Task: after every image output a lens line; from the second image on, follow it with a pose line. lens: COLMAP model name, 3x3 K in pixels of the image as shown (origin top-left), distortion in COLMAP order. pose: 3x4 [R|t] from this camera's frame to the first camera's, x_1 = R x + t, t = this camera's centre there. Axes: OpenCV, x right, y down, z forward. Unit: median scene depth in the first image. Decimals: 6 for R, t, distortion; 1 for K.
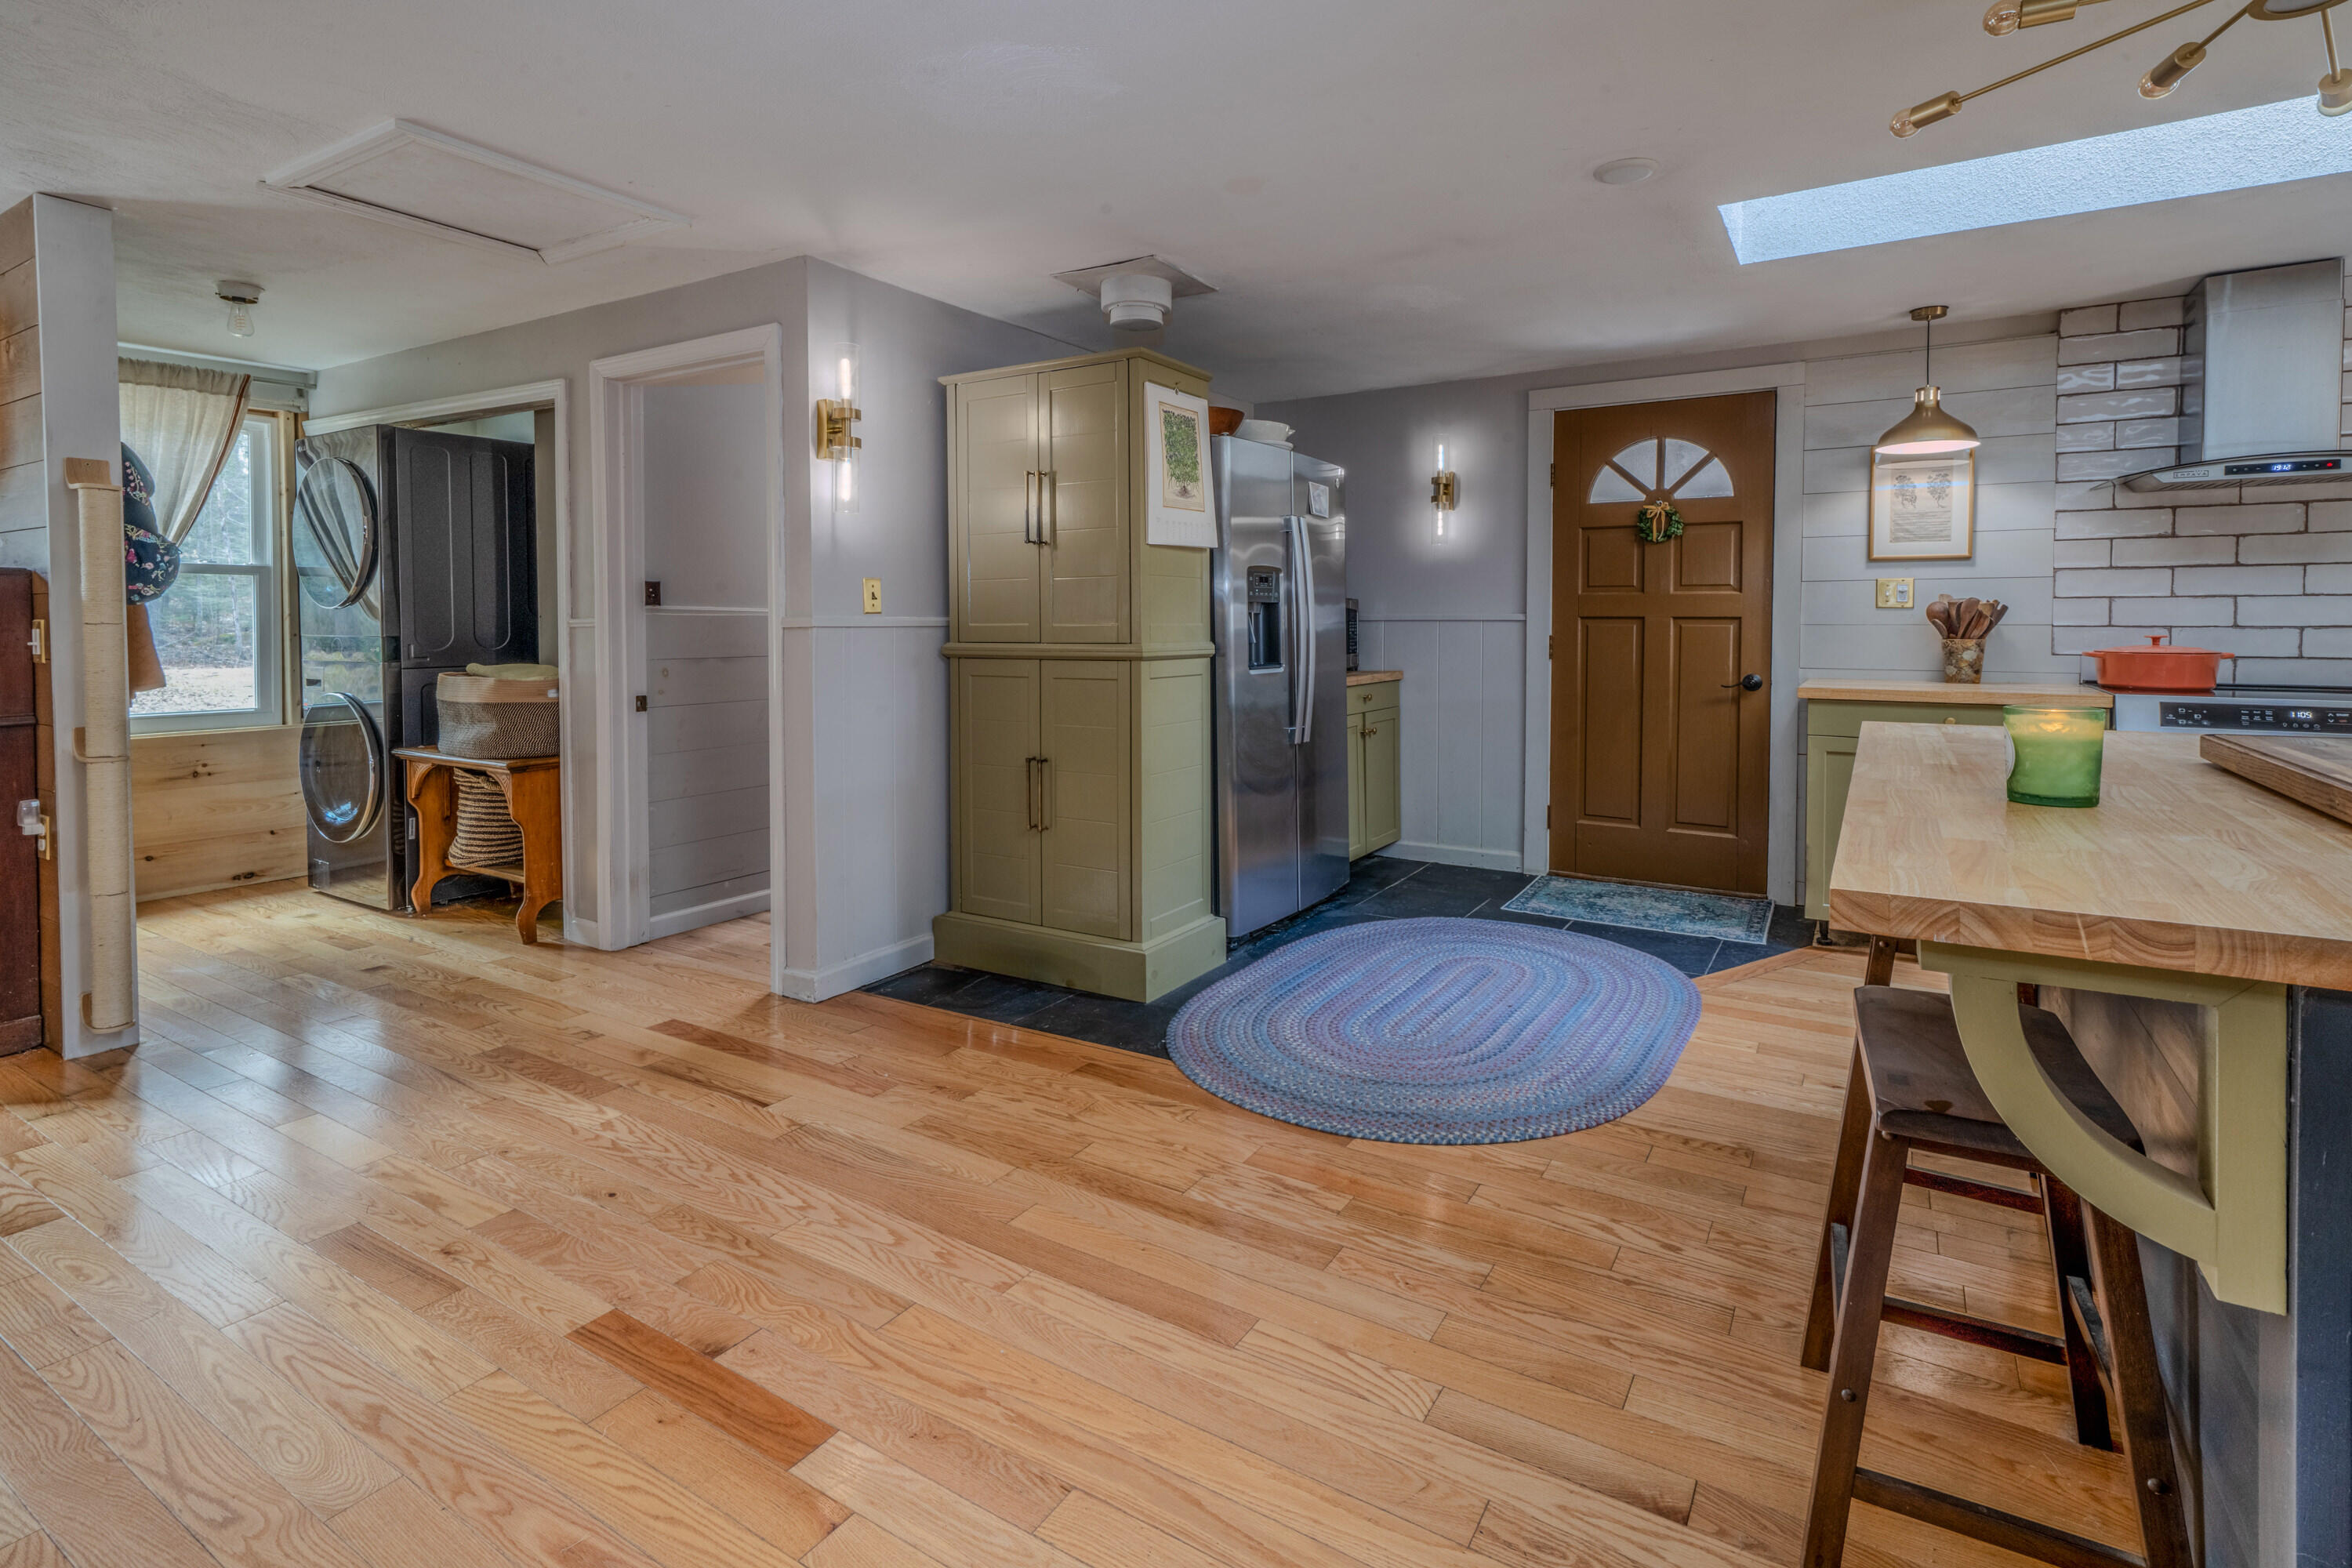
lens RADIAL K [[997.8, 0, 1125.1], [0, 997.8, 644.8], [0, 0, 1]] dist [0.012013, 0.000376]
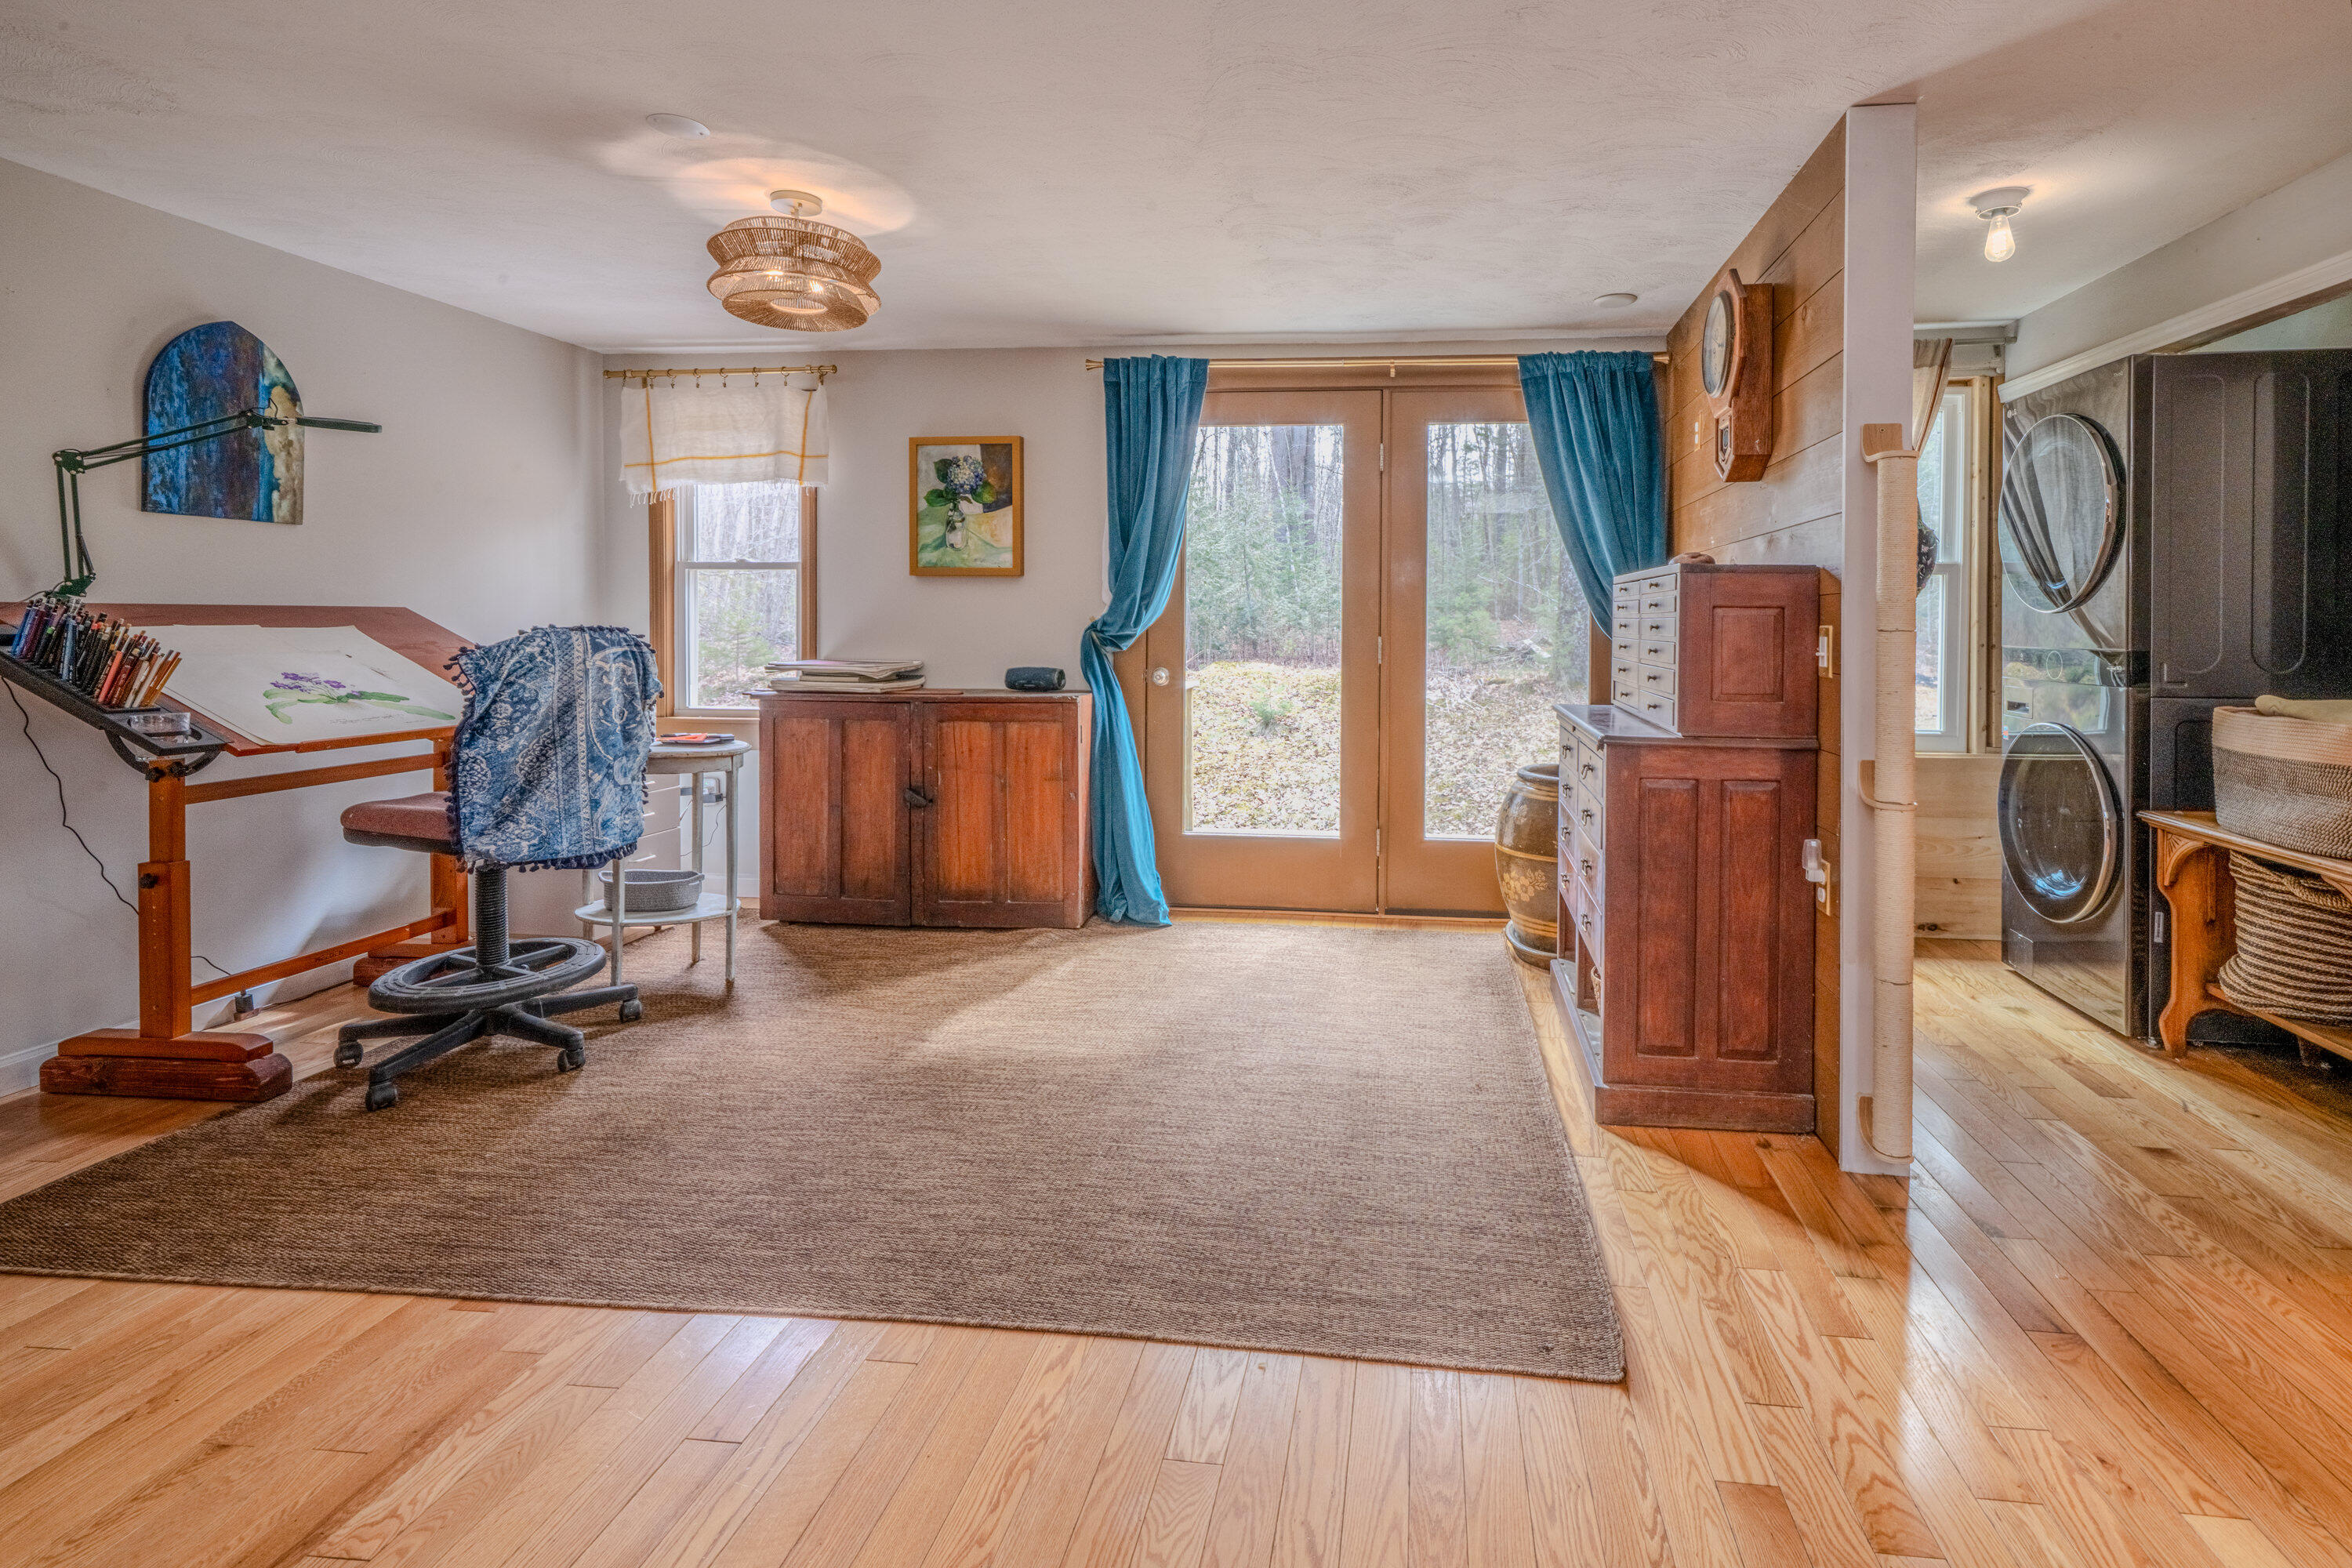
lens RADIAL K [[1119.9, 0, 1327.6], [0, 1119.9, 635.2], [0, 0, 1]] dist [0.005300, 0.000903]
pose [[0.418533, 0.010784, -0.908137, -0.245992], [-0.027880, 0.999611, -0.000978, -0.002675], [0.907773, 0.025728, 0.418671, 0.145387]]
